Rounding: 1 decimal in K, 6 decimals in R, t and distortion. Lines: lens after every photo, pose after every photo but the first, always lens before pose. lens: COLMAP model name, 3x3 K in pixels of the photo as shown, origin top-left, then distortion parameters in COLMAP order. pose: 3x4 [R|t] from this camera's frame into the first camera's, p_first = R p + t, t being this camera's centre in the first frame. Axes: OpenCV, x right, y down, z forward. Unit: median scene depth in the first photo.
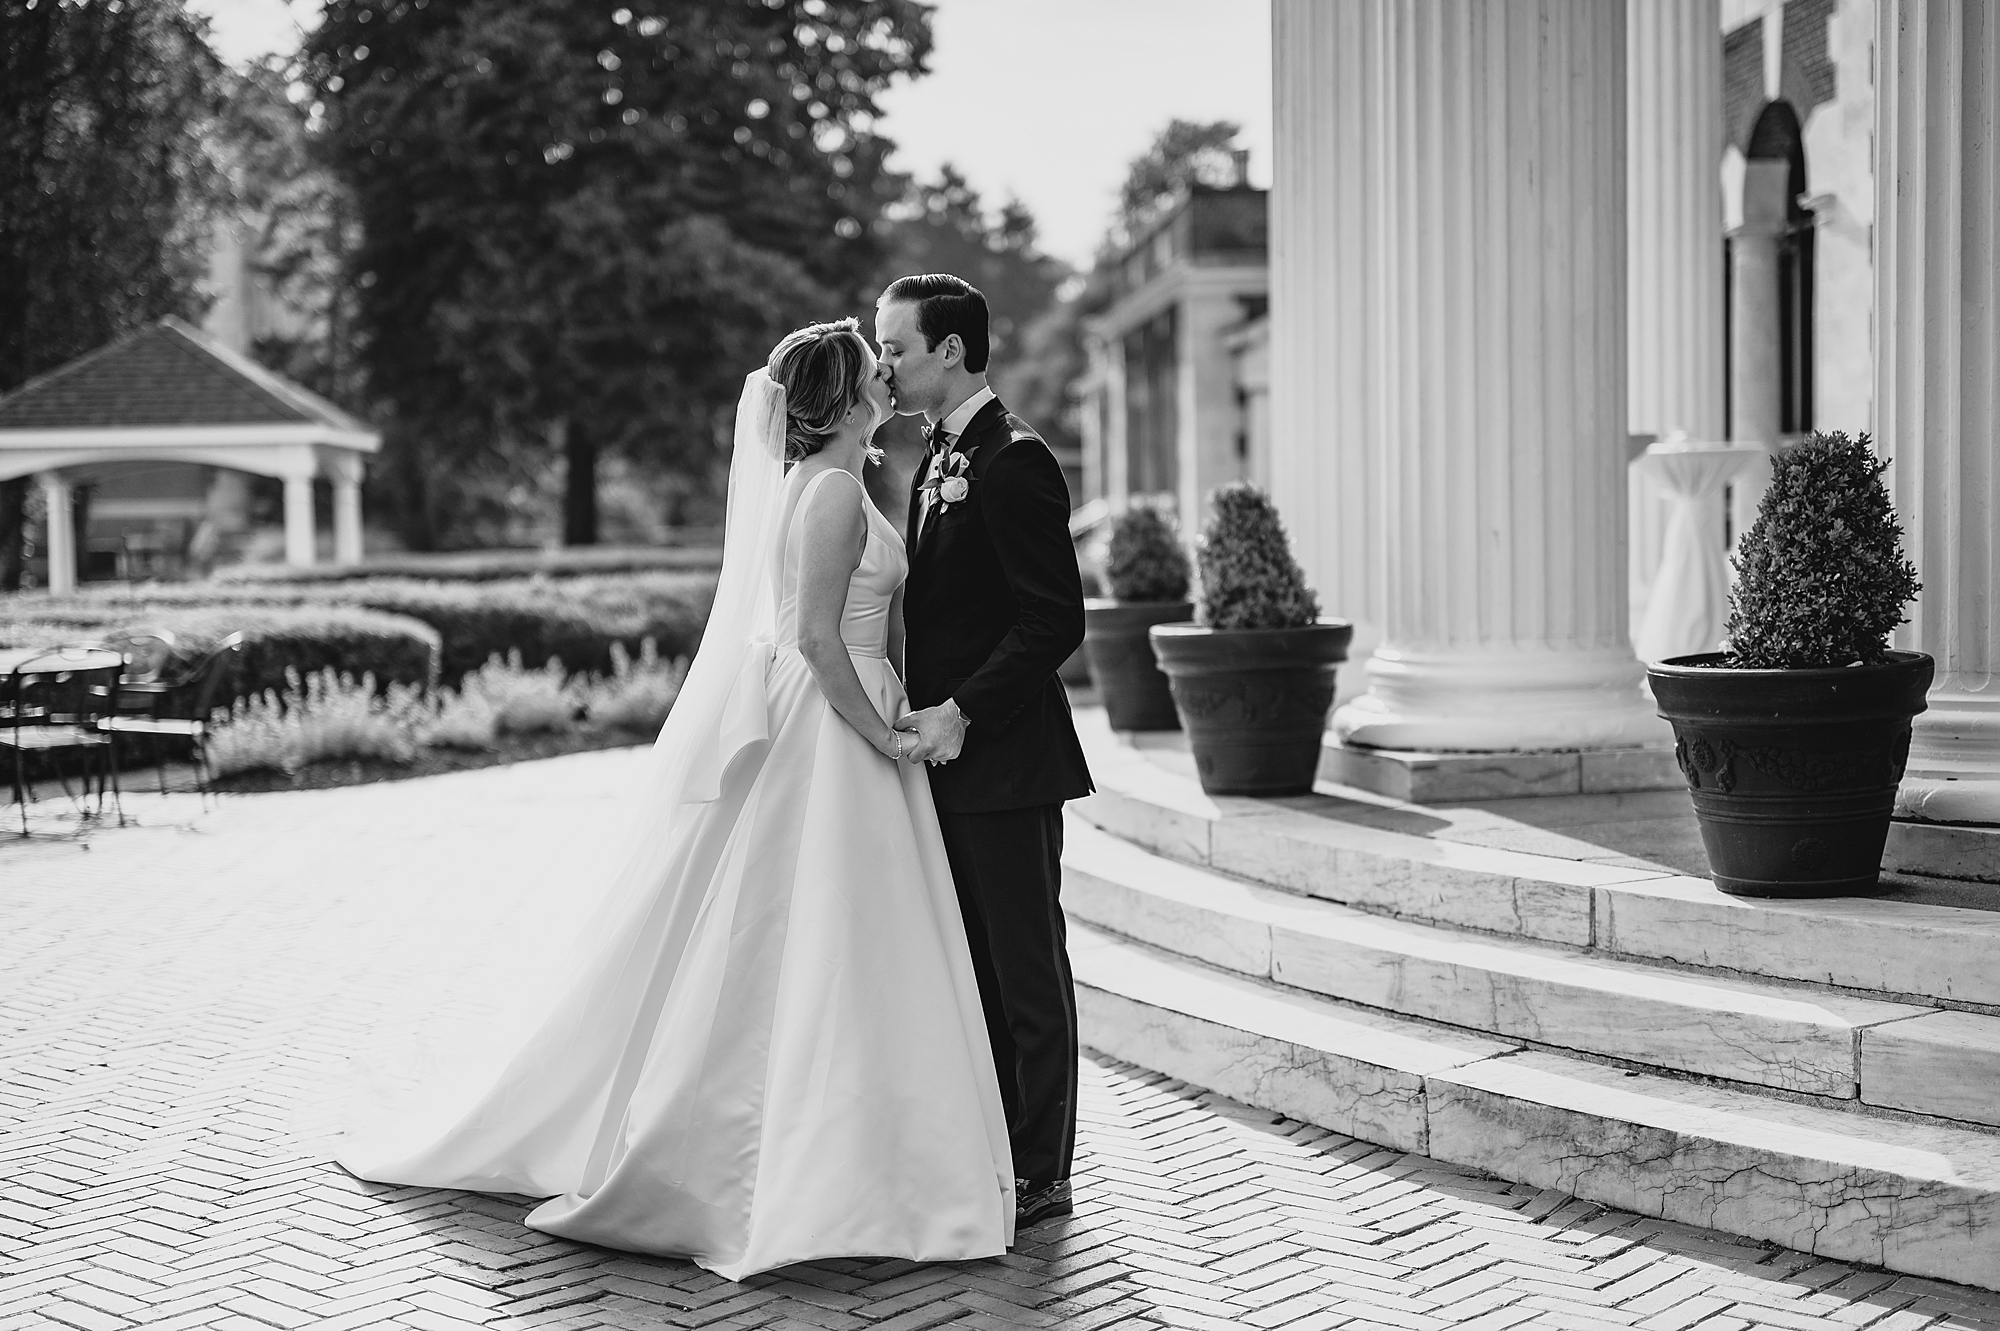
lens RADIAL K [[2857.1, 0, 1000.0], [0, 2857.1, 665.5], [0, 0, 1]] dist [-0.011752, -0.023638]
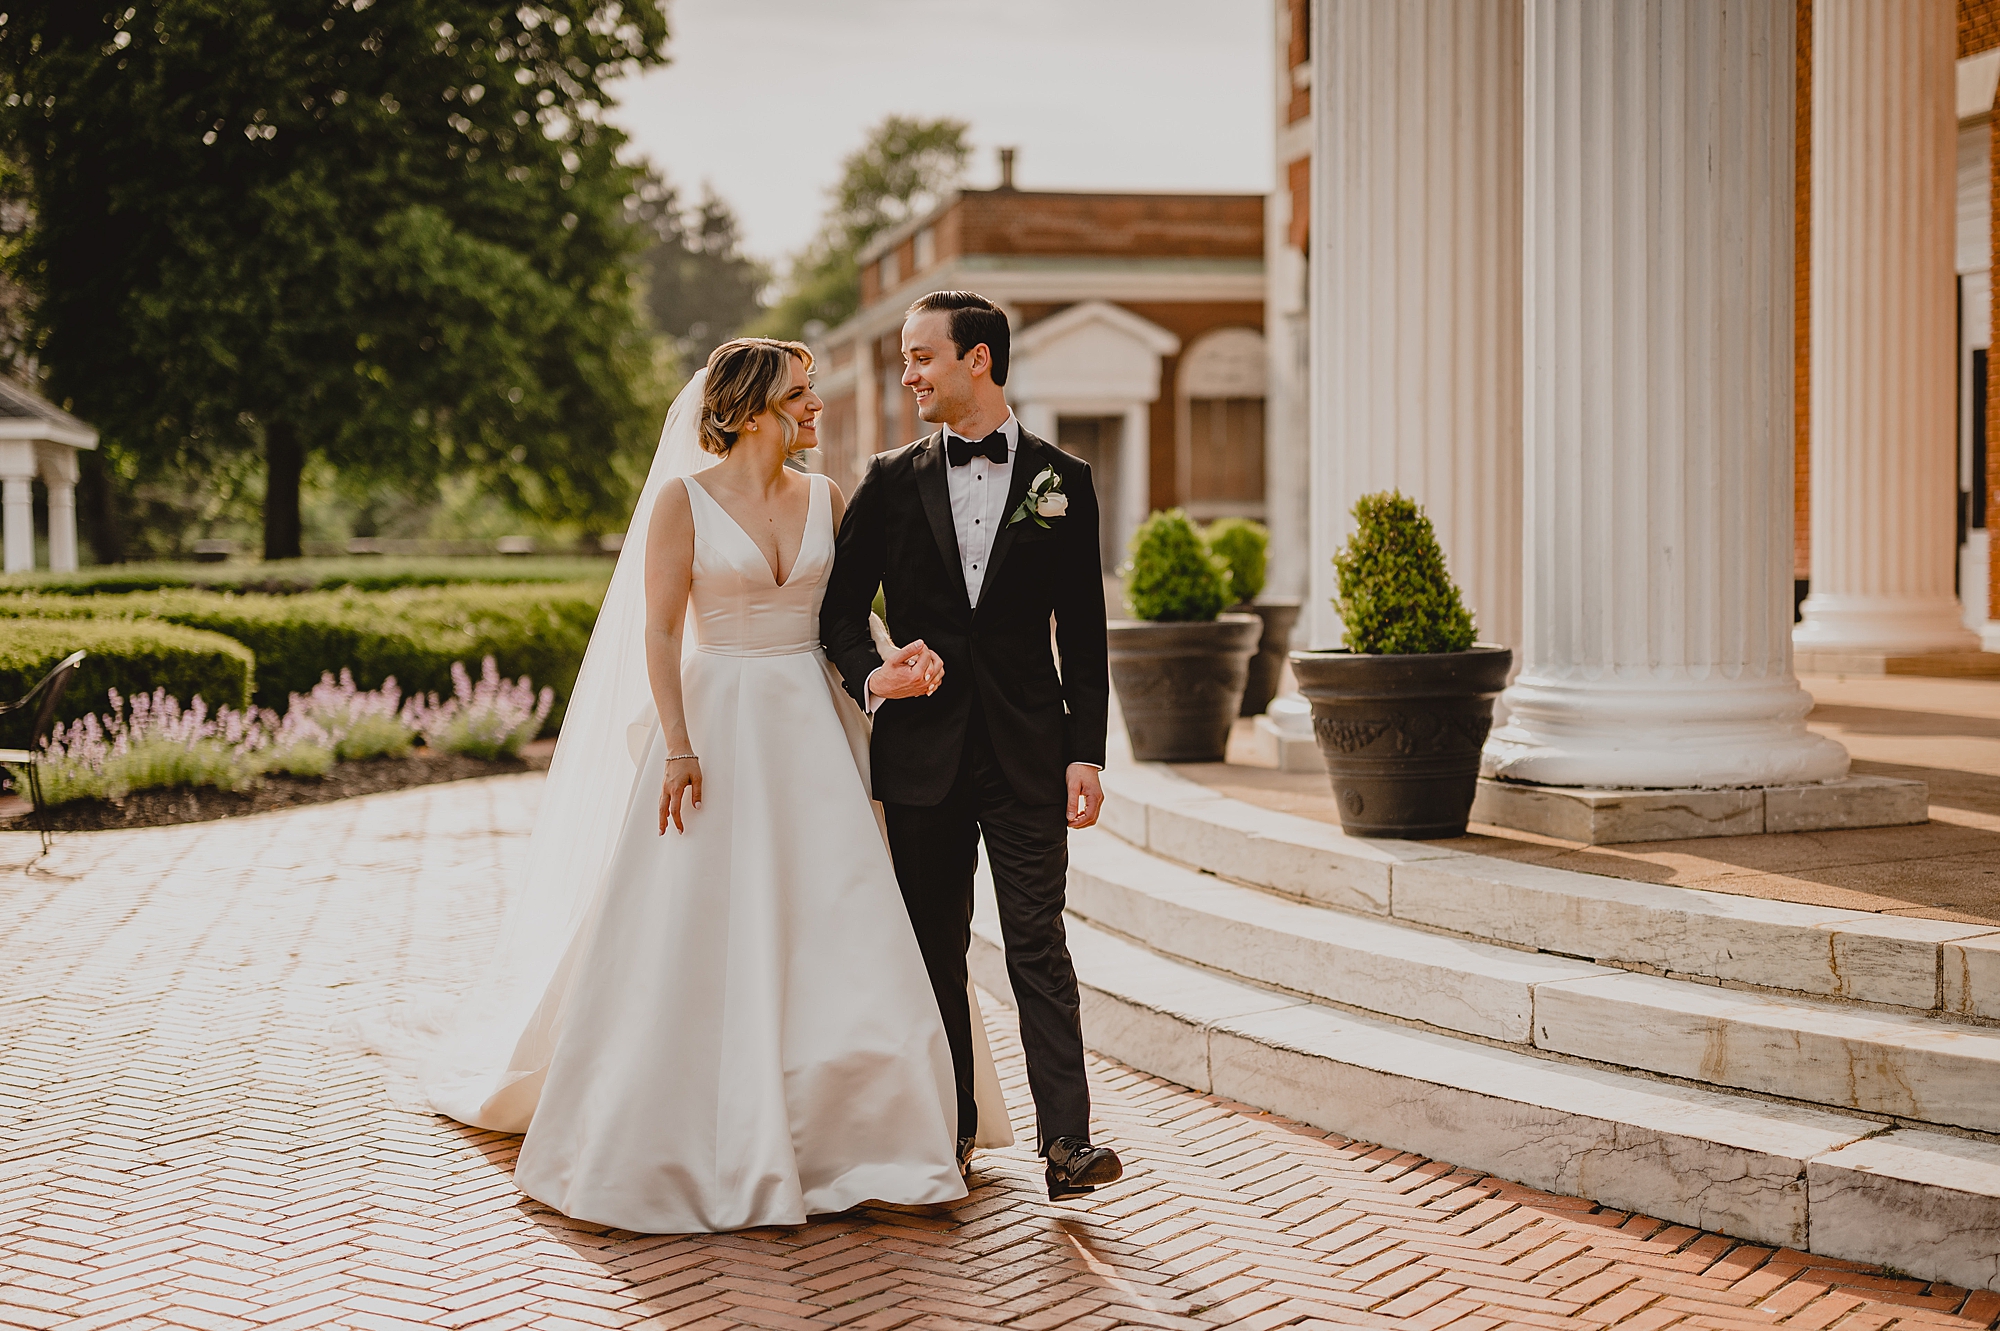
lens RADIAL K [[2951.1, 0, 1047.0], [0, 2951.1, 637.2], [0, 0, 1]] dist [-0.010324, 0.064056]
pose [[0.991455, 0.005940, 0.130310, -0.112935], [-0.003821, 0.999857, -0.016501, -0.001514], [-0.130390, 0.015862, 0.991336, 0.065827]]
